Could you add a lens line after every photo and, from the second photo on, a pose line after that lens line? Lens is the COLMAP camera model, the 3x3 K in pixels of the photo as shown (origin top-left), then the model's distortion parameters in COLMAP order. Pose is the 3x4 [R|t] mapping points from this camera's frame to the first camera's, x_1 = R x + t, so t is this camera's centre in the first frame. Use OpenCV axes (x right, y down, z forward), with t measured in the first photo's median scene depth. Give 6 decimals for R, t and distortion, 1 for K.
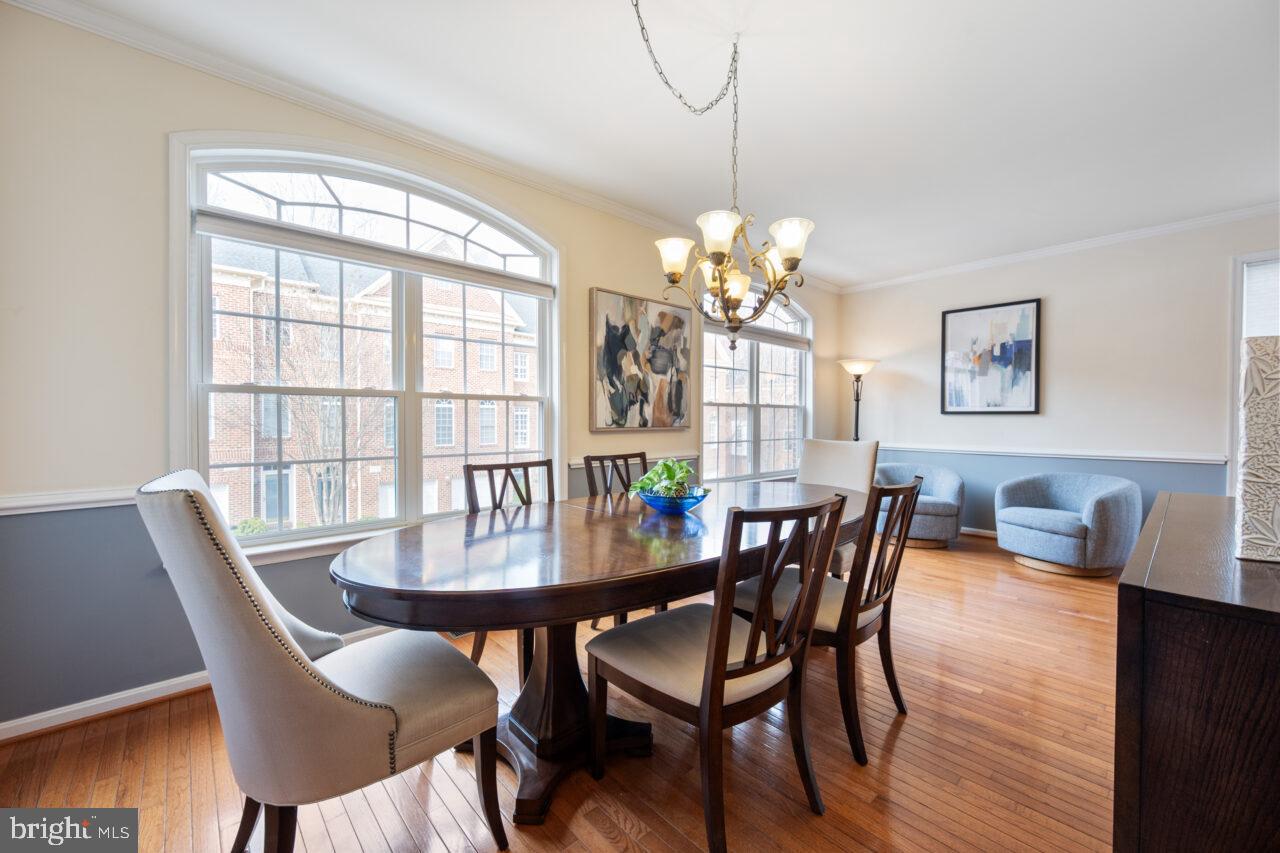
lens RADIAL K [[500.6, 0, 641.3], [0, 500.6, 425.0], [0, 0, 1]] dist [-0.001686, -0.000676]
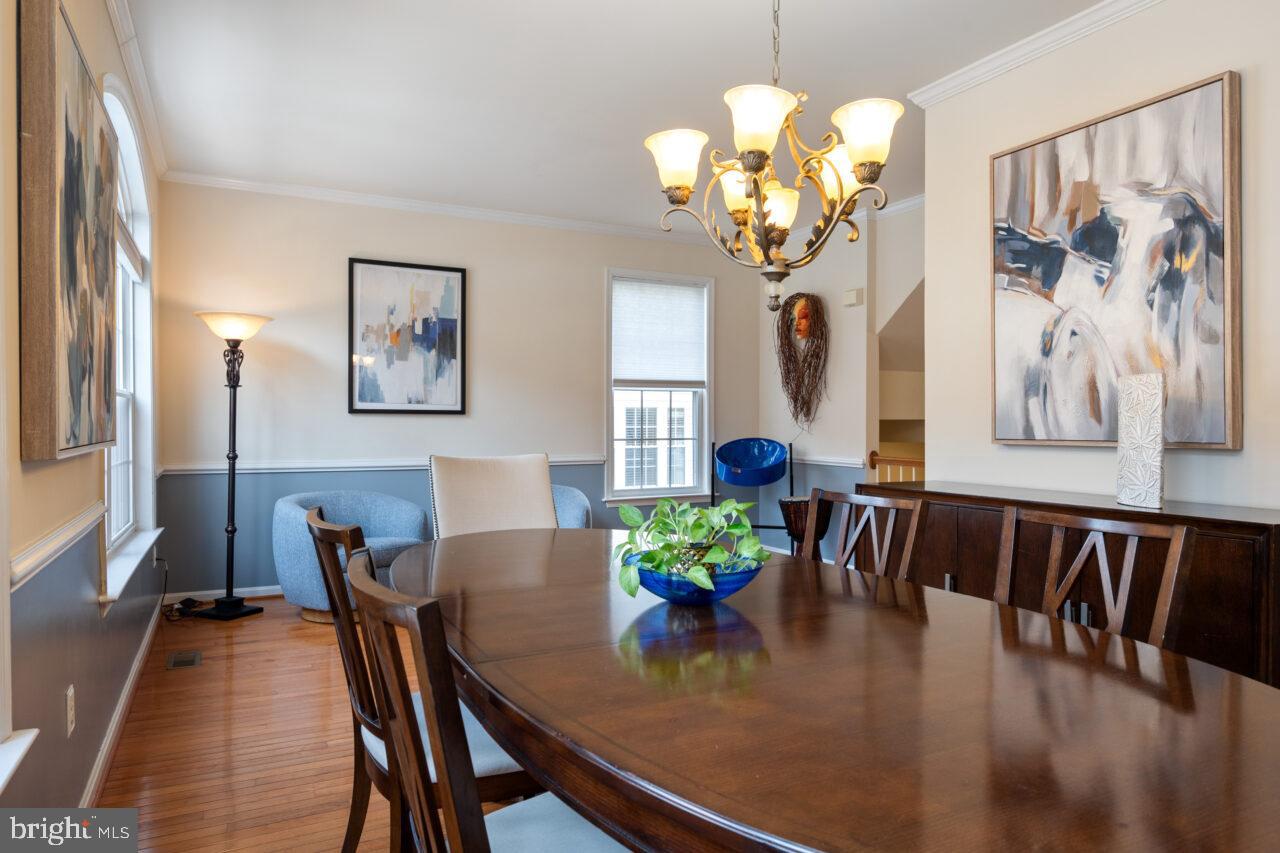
lens RADIAL K [[791.8, 0, 639.0], [0, 791.8, 430.1], [0, 0, 1]] dist [-0.003246, -0.000620]
pose [[0.262912, -0.009903, 0.964769, -0.331986], [0.011481, 0.999909, 0.007135, -0.002633], [-0.964752, 0.009200, 0.263002, 0.387255]]
